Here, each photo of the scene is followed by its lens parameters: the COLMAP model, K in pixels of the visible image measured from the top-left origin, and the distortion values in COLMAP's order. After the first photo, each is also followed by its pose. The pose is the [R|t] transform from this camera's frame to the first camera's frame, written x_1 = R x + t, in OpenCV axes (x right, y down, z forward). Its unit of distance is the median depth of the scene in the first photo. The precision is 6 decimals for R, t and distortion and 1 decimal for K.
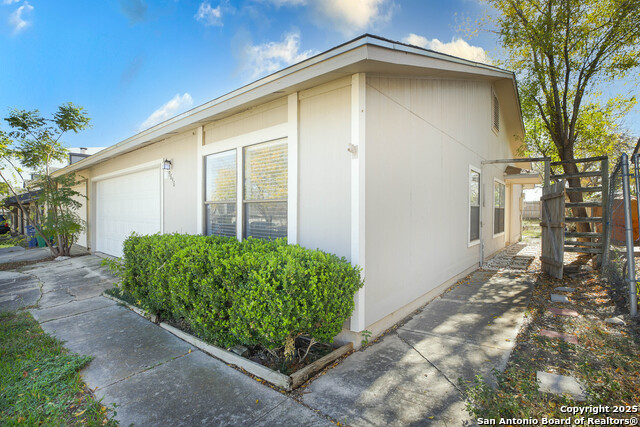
lens RADIAL K [[293.3, 0, 322.1], [0, 293.3, 213.7], [0, 0, 1]] dist [-0.044595, 0.014922]
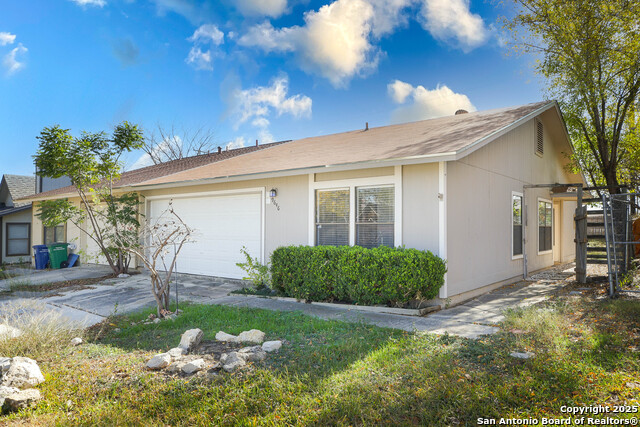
lens RADIAL K [[433.6, 0, 319.4], [0, 433.6, 217.2], [0, 0, 1]] dist [0.000035, -0.000416]
pose [[0.999801, 0.000439, 0.019951, -0.300454], [0.000256, 0.999394, -0.034812, 0.001365], [-0.019954, 0.034810, 0.999195, -0.717237]]
